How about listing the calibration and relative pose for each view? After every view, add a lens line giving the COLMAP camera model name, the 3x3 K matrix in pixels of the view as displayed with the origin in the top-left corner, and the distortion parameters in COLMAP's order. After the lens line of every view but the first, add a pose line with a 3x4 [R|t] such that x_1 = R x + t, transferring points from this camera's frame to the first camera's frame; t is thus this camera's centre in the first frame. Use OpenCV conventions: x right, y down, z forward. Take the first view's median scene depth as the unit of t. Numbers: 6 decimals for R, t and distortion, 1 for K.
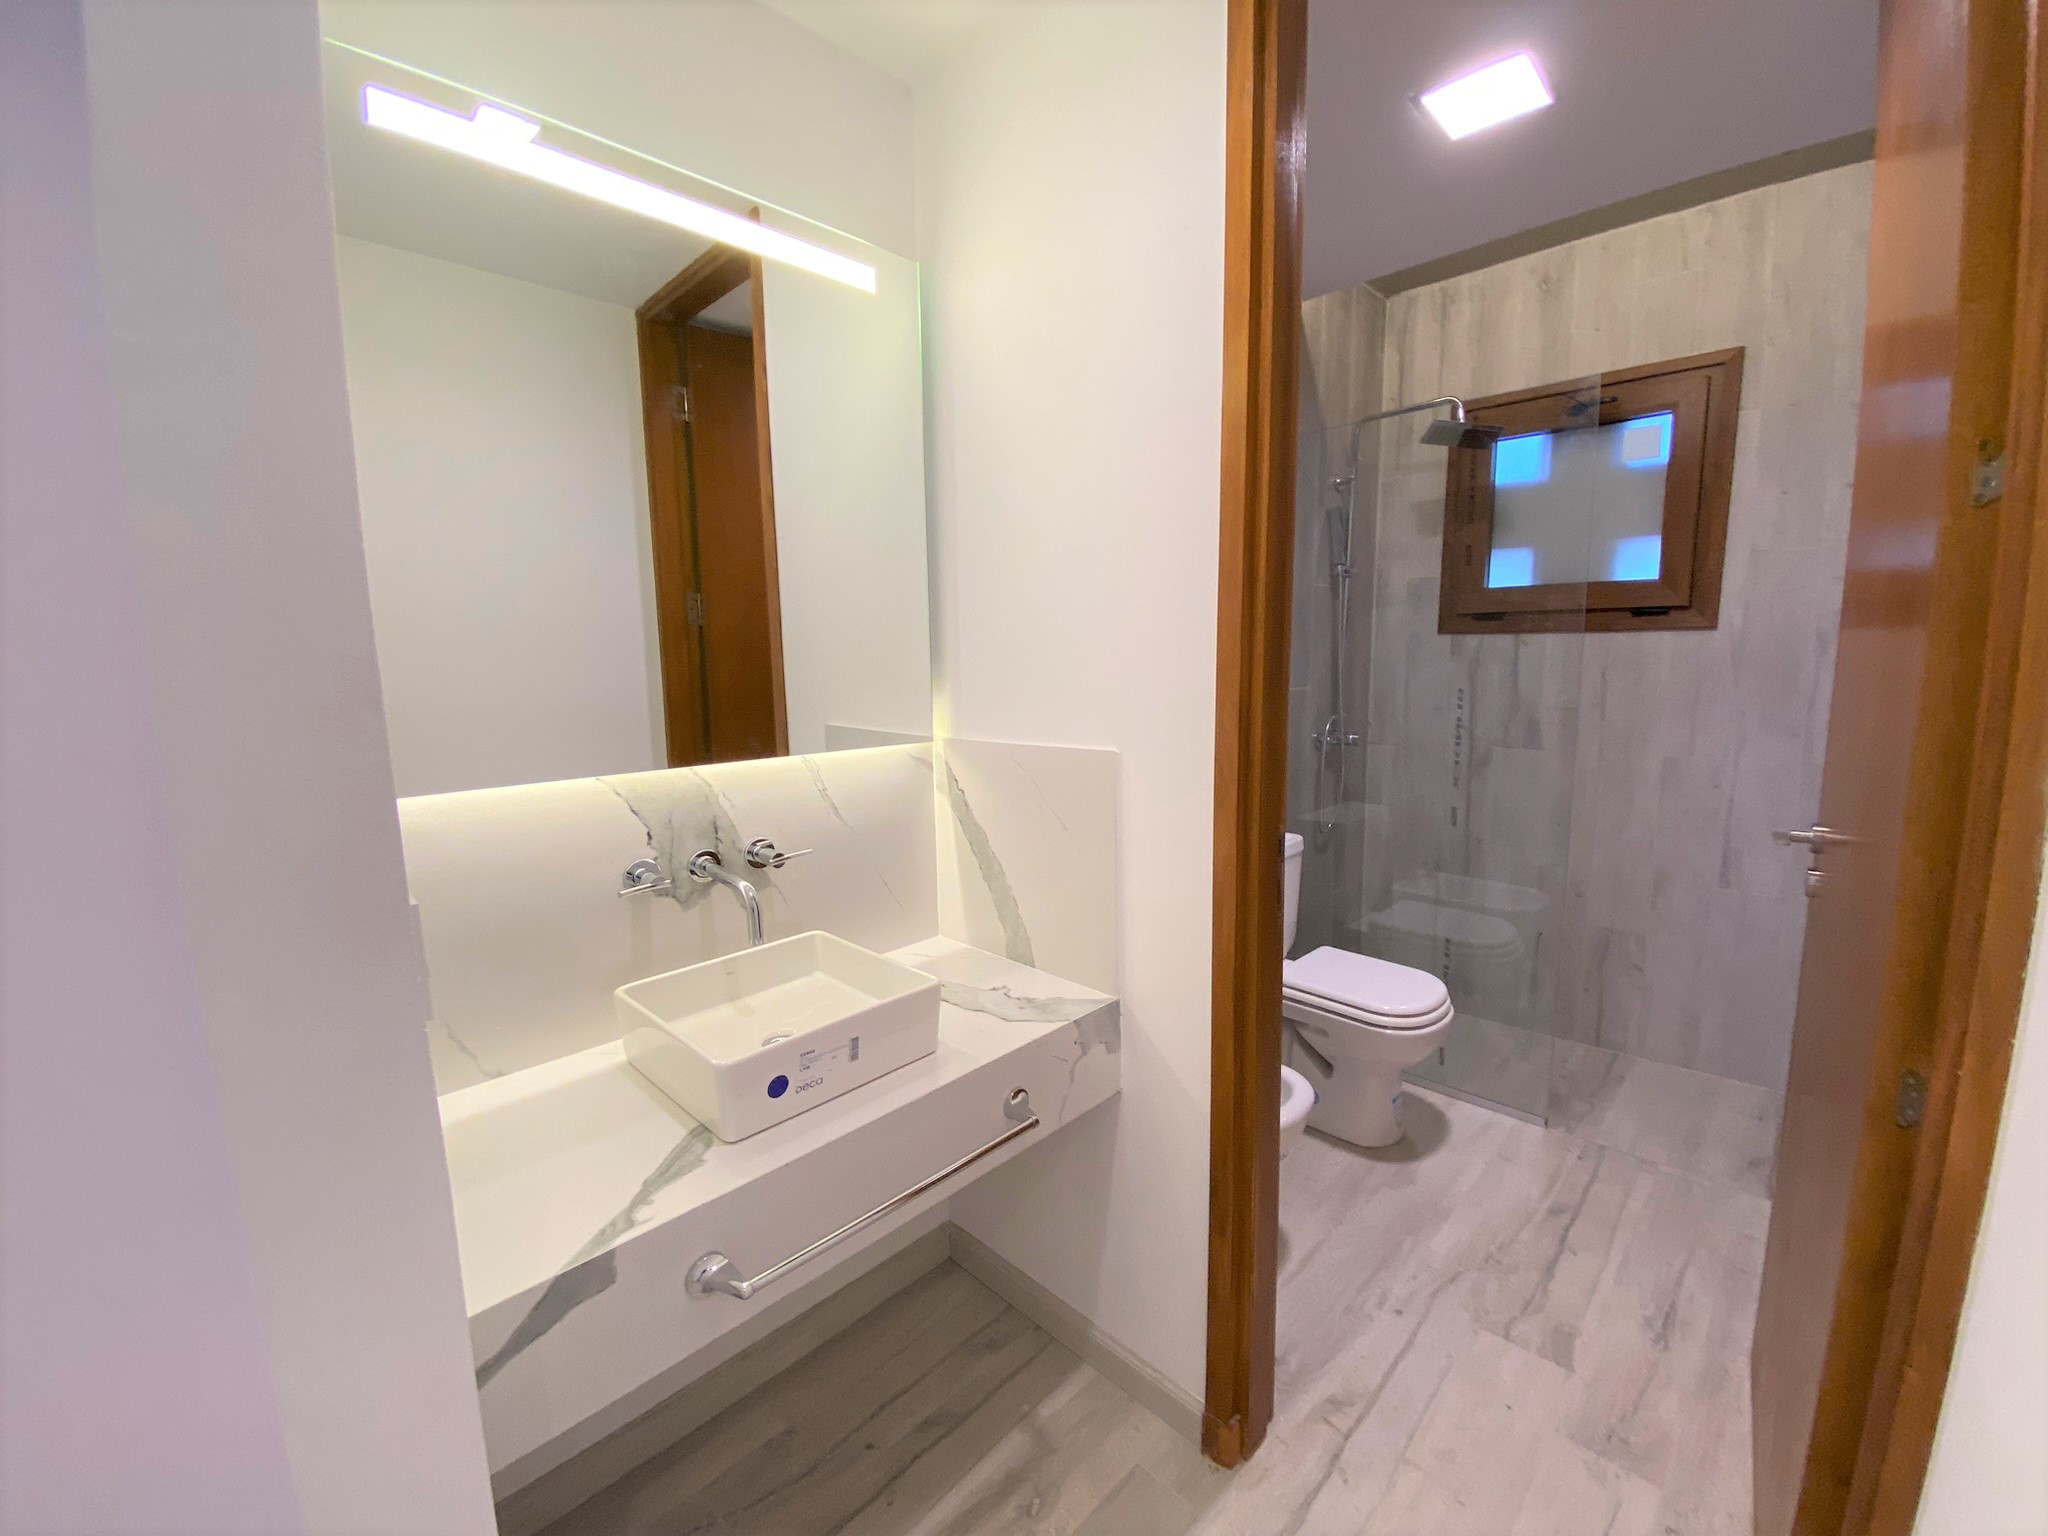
lens RADIAL K [[821.9, 0, 1013.9], [0, 821.9, 757.7], [0, 0, 1]] dist [-0.001036, -0.013187]
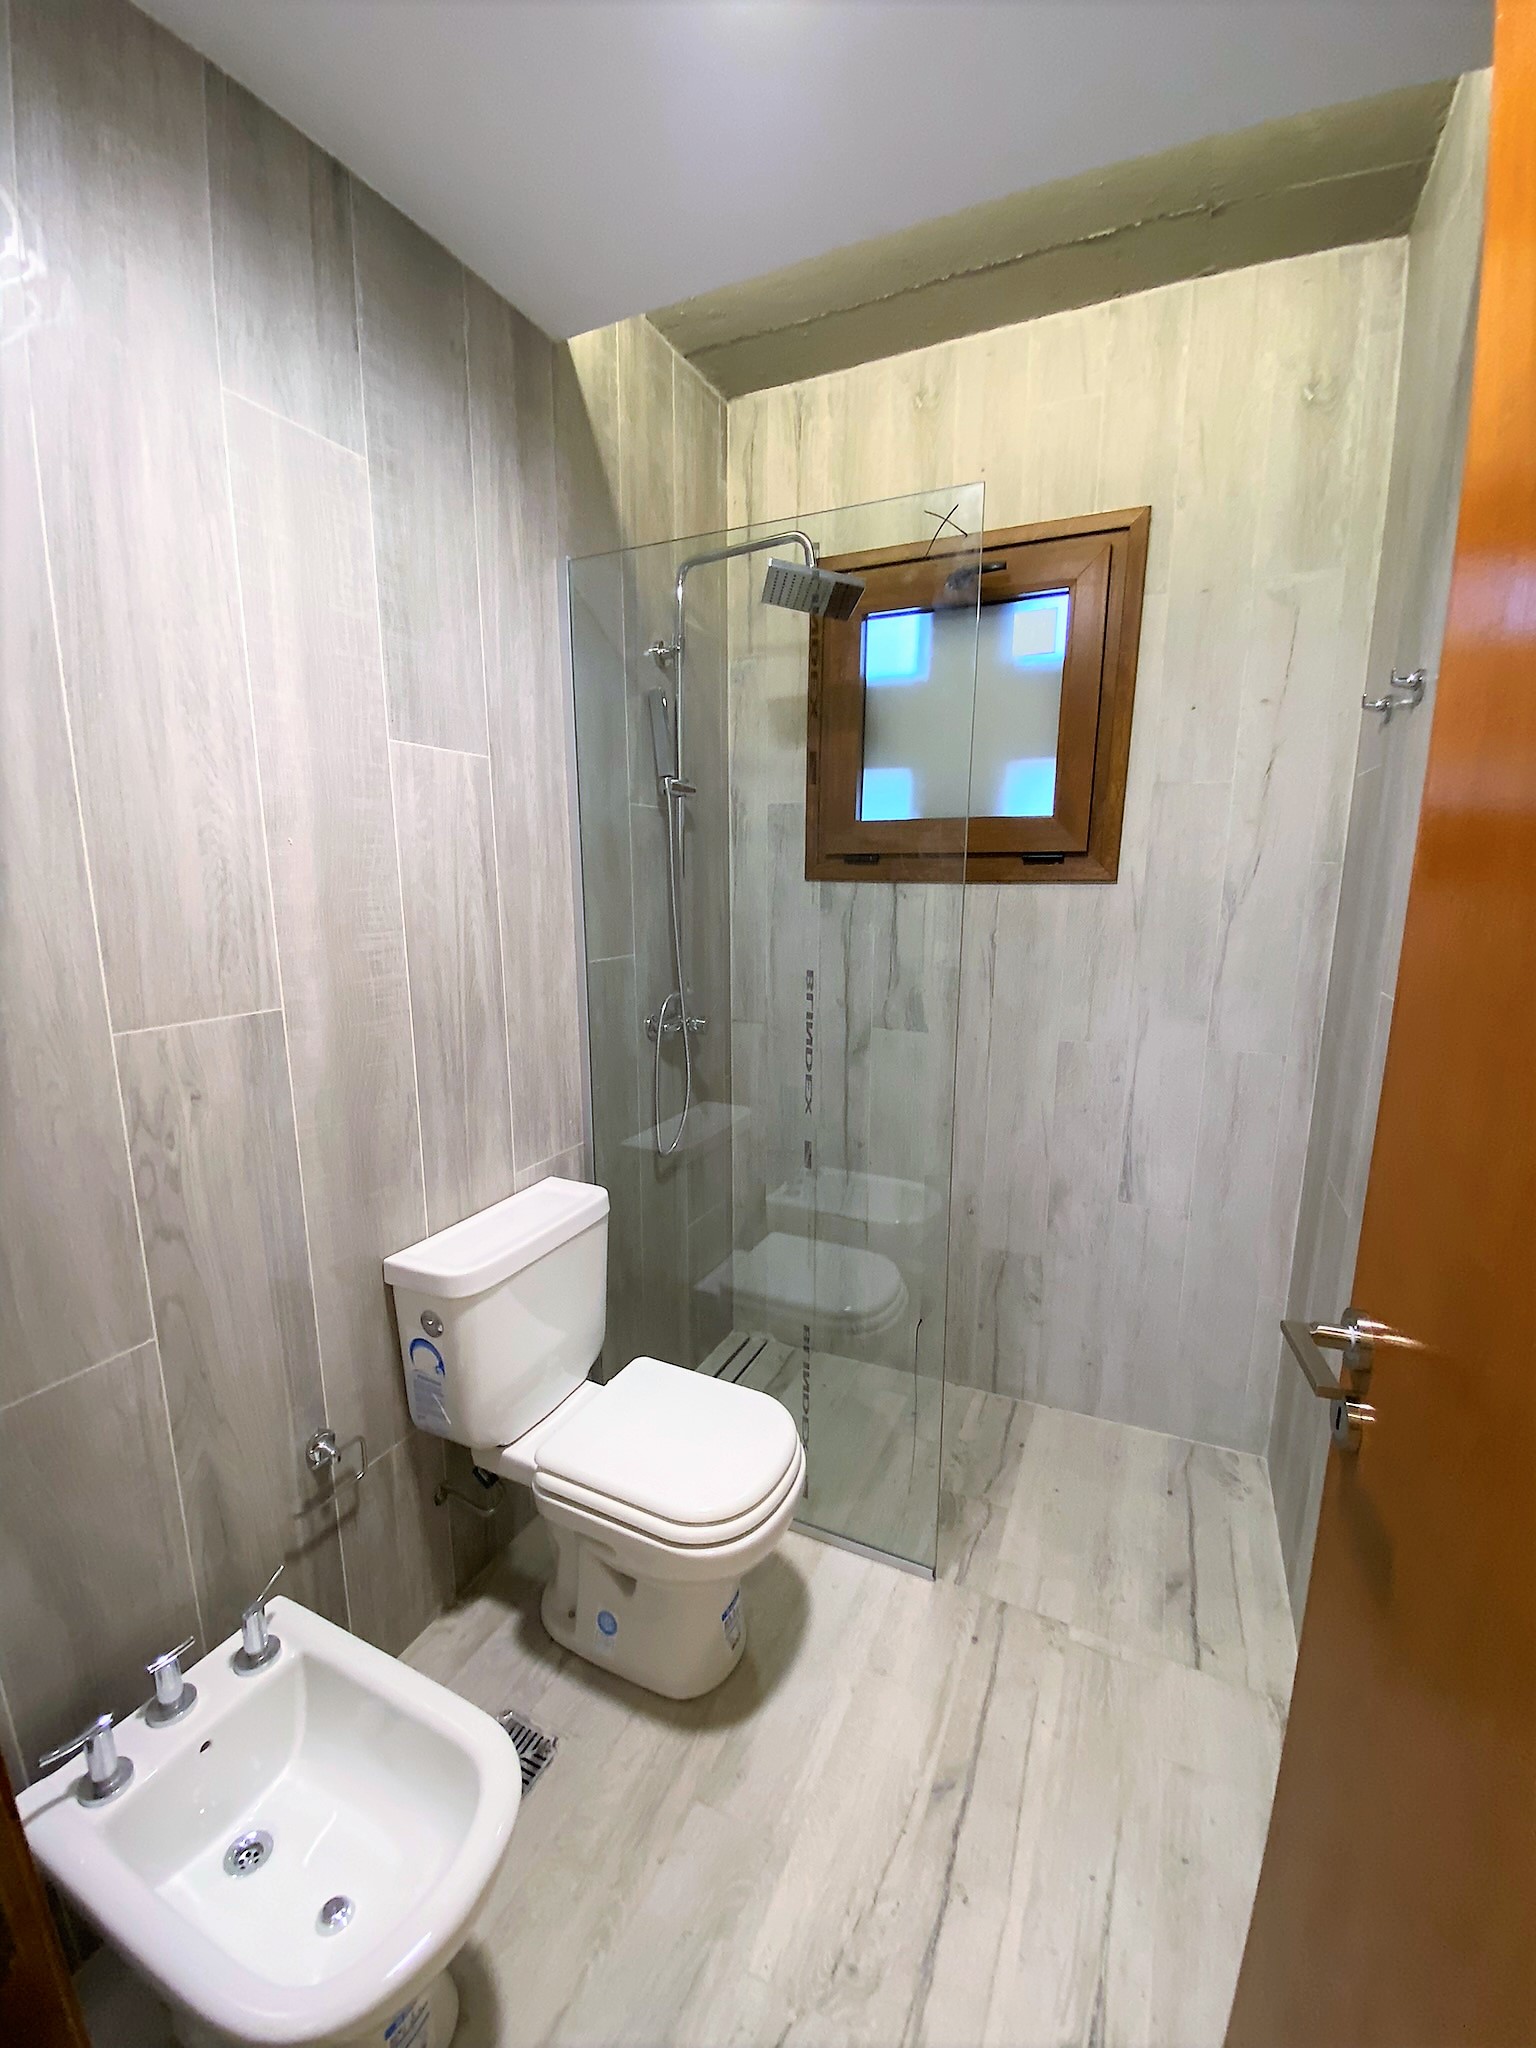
lens RADIAL K [[821.9, 0, 768.0], [0, 821.9, 1024.0], [0, 0, 1]] dist [-0.001036, -0.013187]
pose [[0.937858, -0.041872, 0.344483, 0.249474], [0.026678, 0.998456, 0.048732, -0.064241], [-0.345991, -0.036514, 0.937527, 0.342719]]
